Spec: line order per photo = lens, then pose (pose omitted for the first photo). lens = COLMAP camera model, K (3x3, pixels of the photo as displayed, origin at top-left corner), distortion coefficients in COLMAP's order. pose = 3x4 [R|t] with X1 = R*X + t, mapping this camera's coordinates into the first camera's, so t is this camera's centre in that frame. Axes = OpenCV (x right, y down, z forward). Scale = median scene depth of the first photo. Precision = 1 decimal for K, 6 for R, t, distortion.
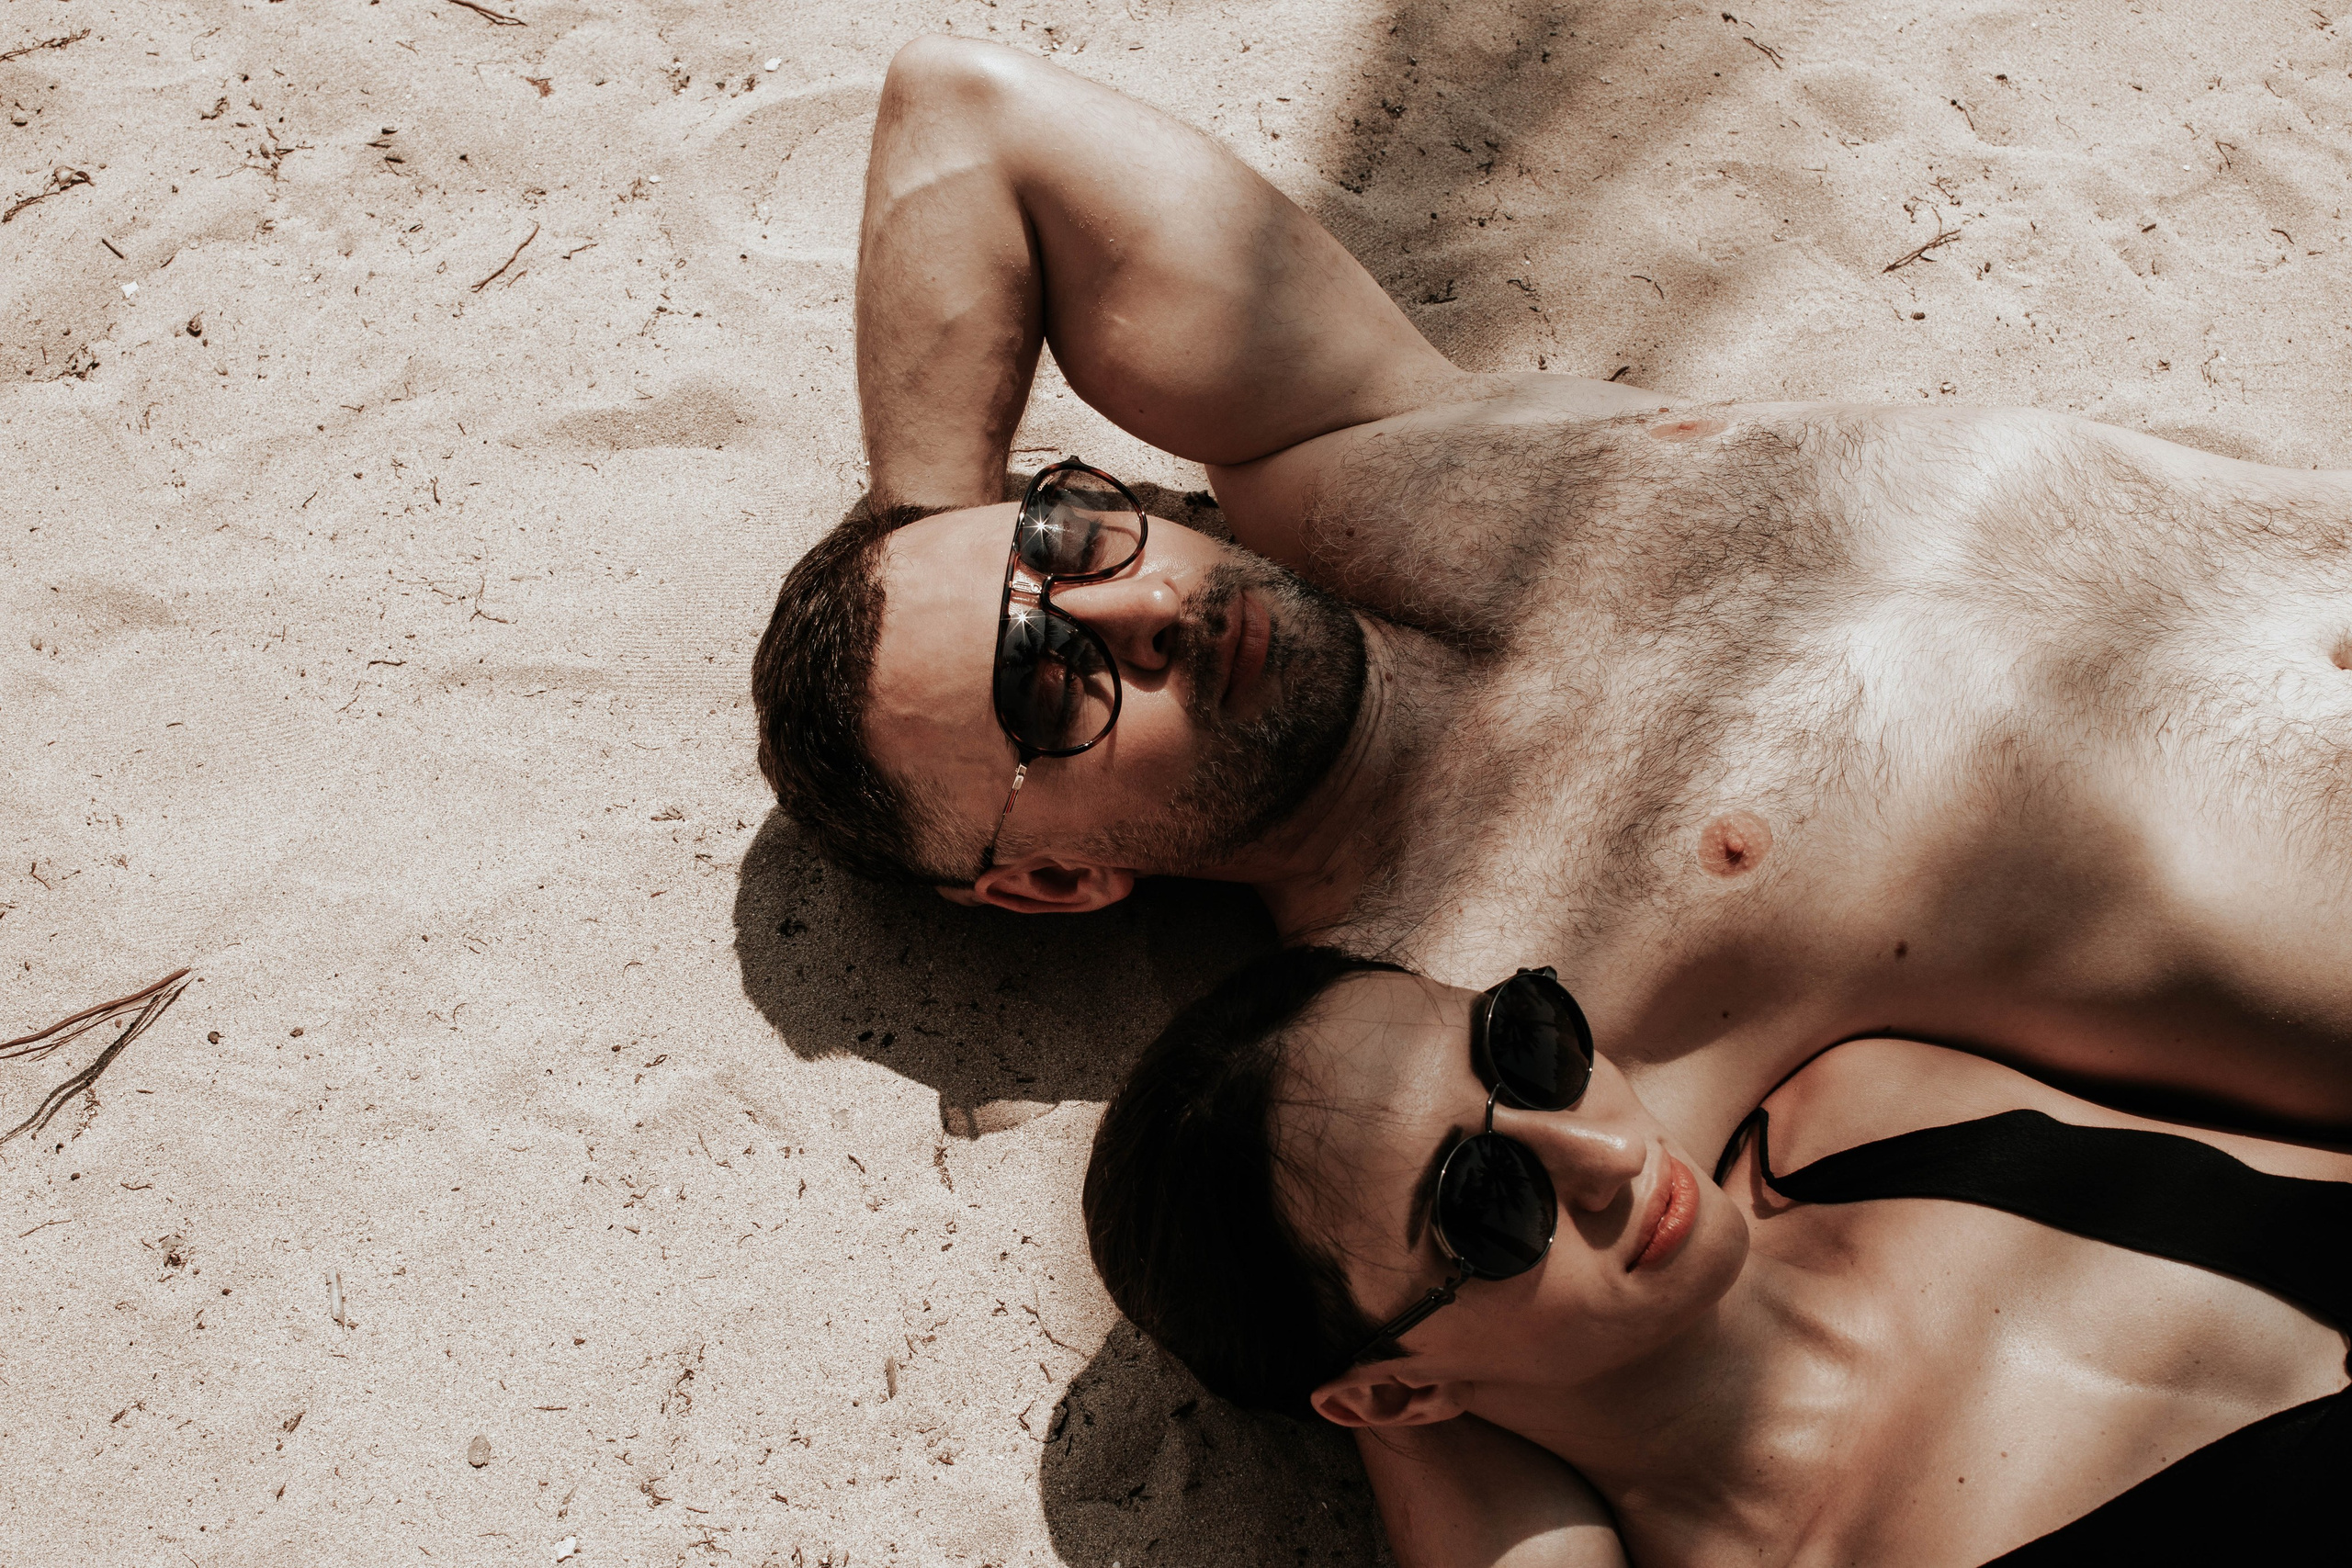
lens RADIAL K [[3611.8, 0, 1176.0], [0, 3611.8, 784.0], [0, 0, 1]] dist [-0.241942, 0.533816]
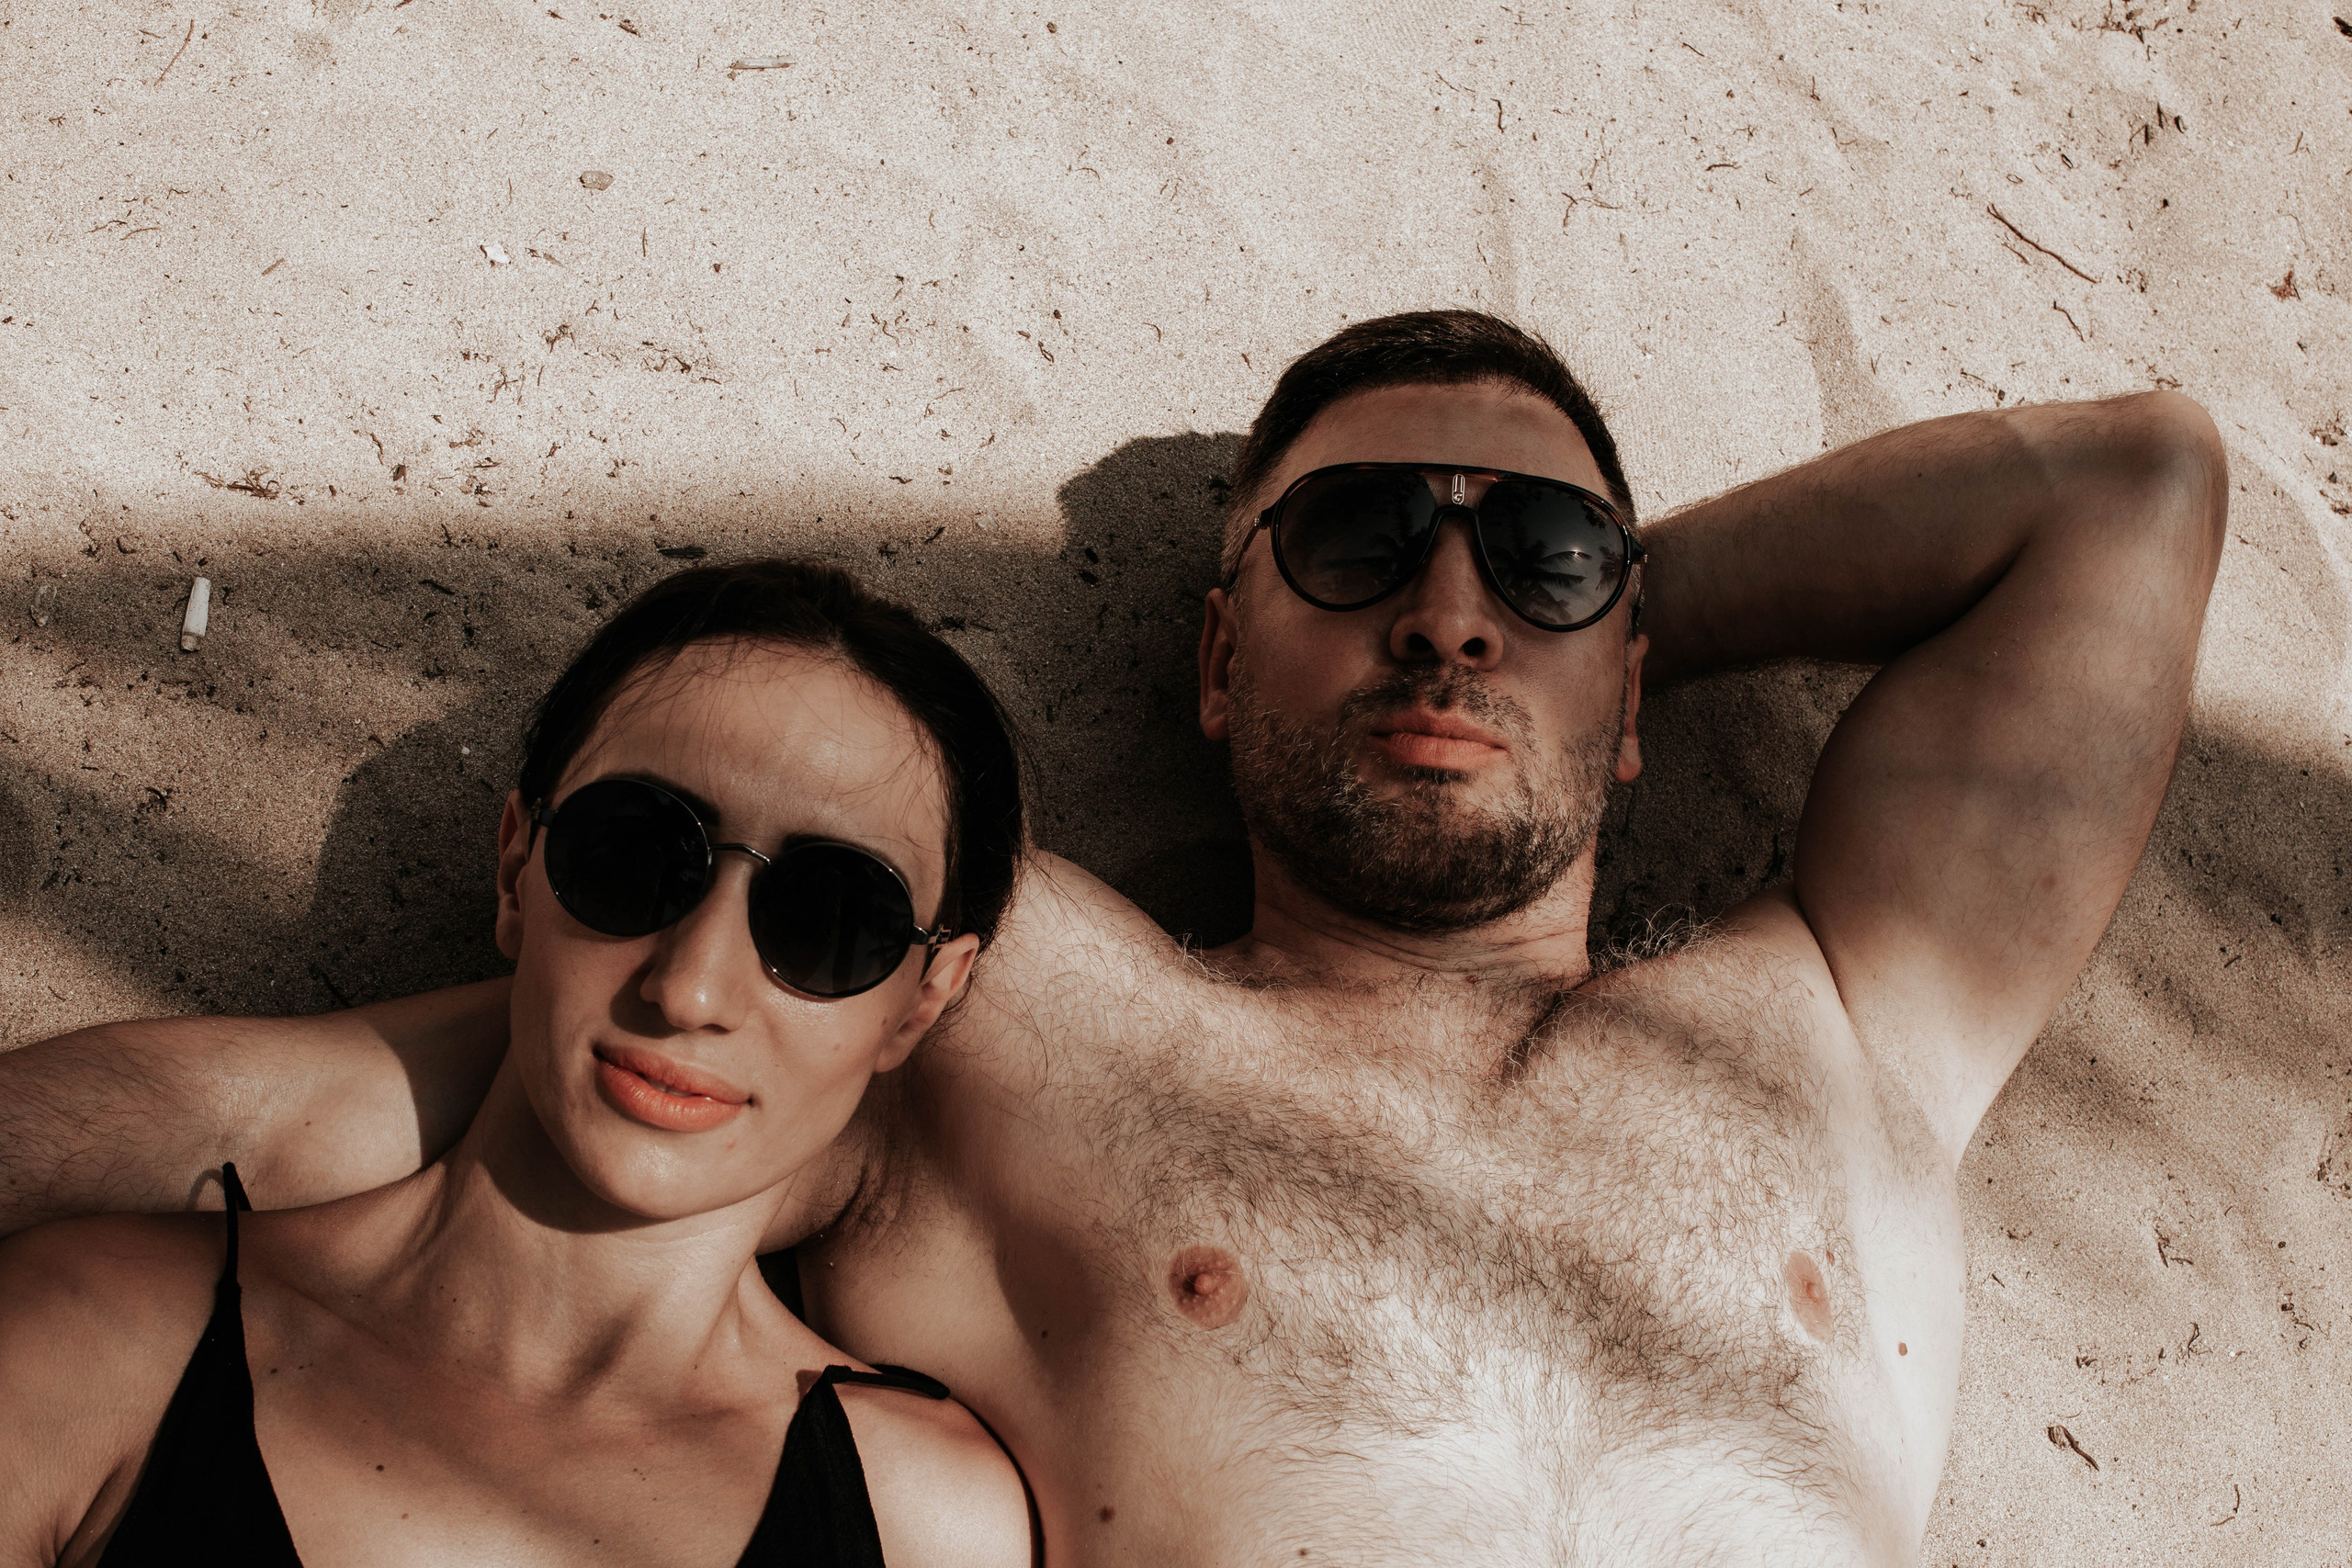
lens RADIAL K [[3611.8, 0, 1176.0], [0, 3611.8, 784.0], [0, 0, 1]] dist [-0.241942, 0.533816]
pose [[0.035957, 0.906312, -0.421076, 0.370514], [-0.929651, 0.184936, 0.318666, -0.242962], [0.366683, 0.379996, 0.849204, 0.231962]]
